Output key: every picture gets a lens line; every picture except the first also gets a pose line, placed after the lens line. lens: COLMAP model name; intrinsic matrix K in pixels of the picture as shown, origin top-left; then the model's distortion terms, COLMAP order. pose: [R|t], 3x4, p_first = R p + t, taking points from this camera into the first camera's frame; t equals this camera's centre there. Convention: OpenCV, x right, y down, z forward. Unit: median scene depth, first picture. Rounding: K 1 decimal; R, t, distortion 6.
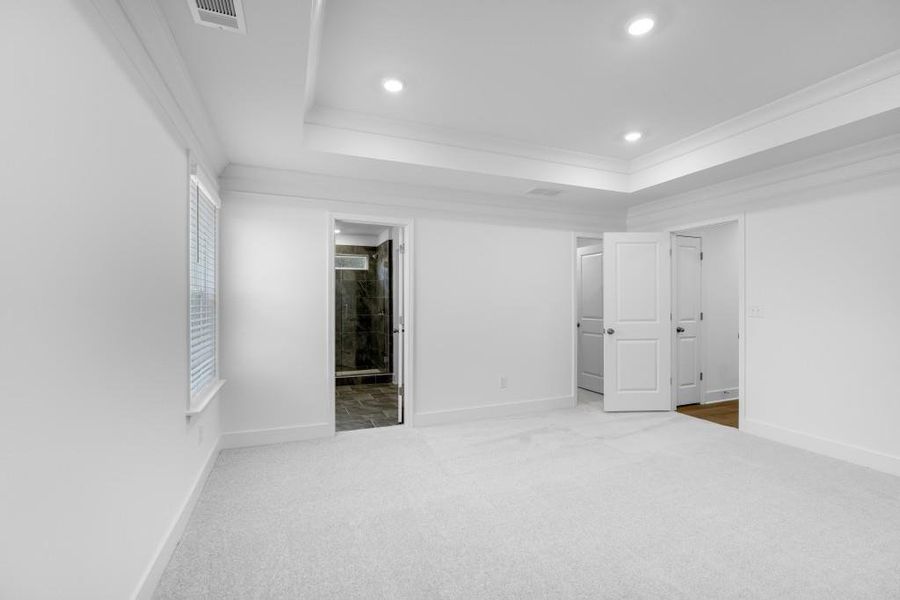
lens RADIAL K [[376.5, 0, 448.3], [0, 376.5, 298.9], [0, 0, 1]] dist [-0.000766, -0.000036]
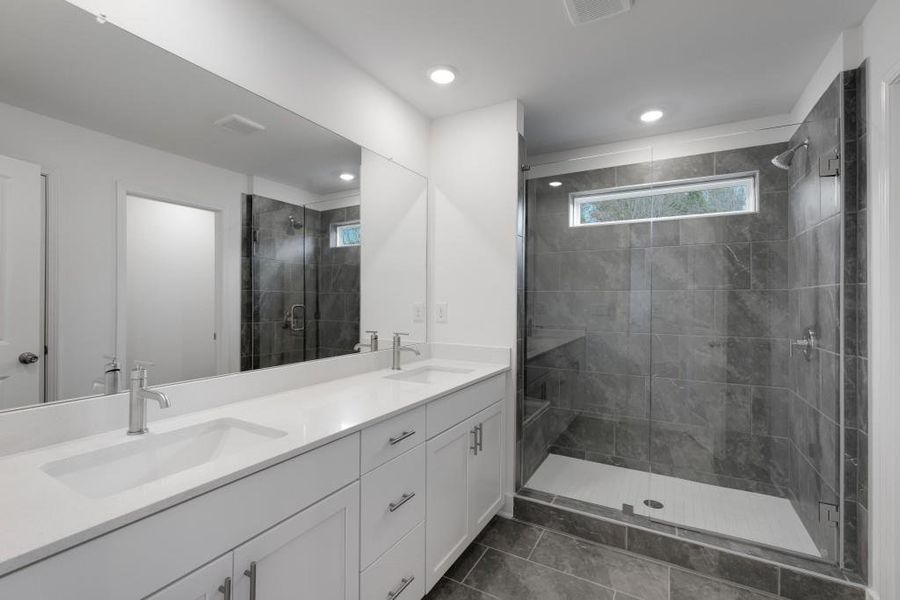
lens RADIAL K [[405.5, 0, 446.5], [0, 405.5, 296.1], [0, 0, 1]] dist [-0.002833, 0.000078]
pose [[0.619736, 0.004925, -0.784795, -0.096074], [-0.006786, 0.999977, 0.000916, 0.003551], [0.784781, 0.004758, 0.619755, 0.537264]]
